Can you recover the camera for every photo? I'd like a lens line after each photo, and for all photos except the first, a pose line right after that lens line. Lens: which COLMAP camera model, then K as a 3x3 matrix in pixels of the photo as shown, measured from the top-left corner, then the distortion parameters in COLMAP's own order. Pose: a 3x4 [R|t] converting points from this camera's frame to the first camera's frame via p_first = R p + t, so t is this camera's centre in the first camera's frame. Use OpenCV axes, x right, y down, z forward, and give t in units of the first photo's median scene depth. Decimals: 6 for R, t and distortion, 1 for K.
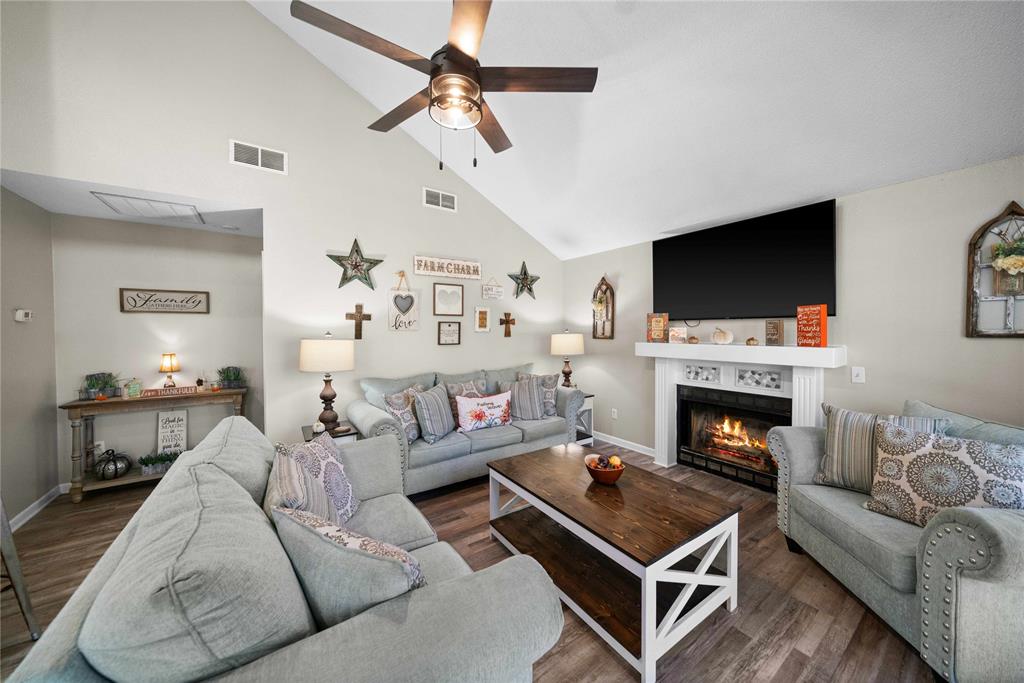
lens RADIAL K [[360.3, 0, 514.4], [0, 360.3, 336.9], [0, 0, 1]] dist [-0.000955, -0.000048]
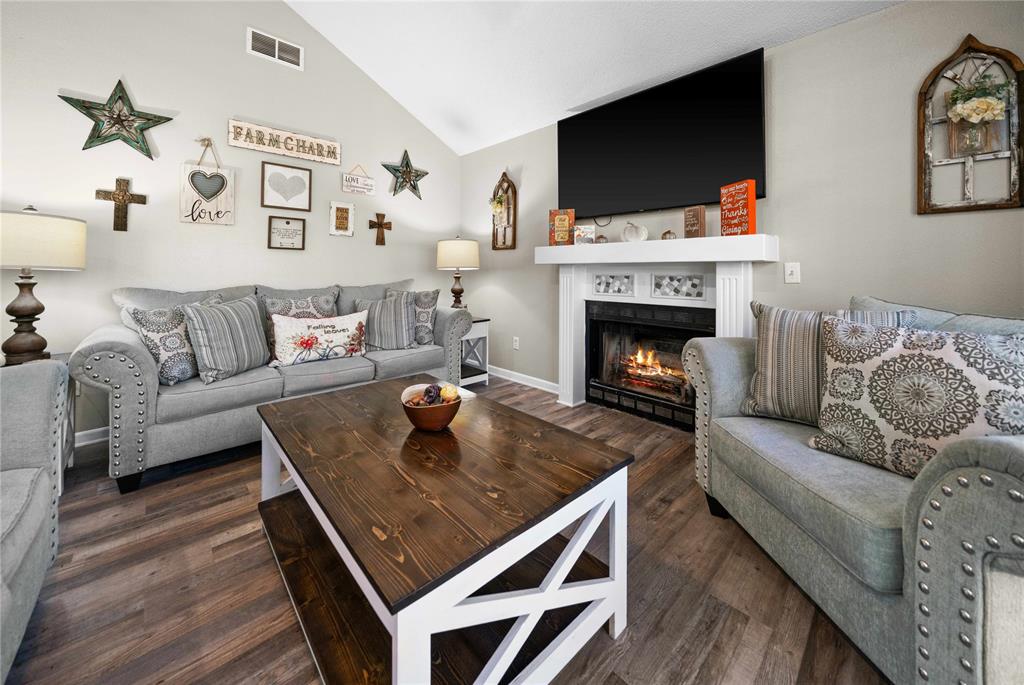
lens RADIAL K [[383.5, 0, 510.0], [0, 383.5, 269.6], [0, 0, 1]] dist [-0.001336, -0.000505]
pose [[0.989038, 0.010135, 0.147312, 0.201159], [-0.006343, 0.999637, -0.026185, 0.108285], [-0.147524, 0.024964, 0.988743, 0.237267]]
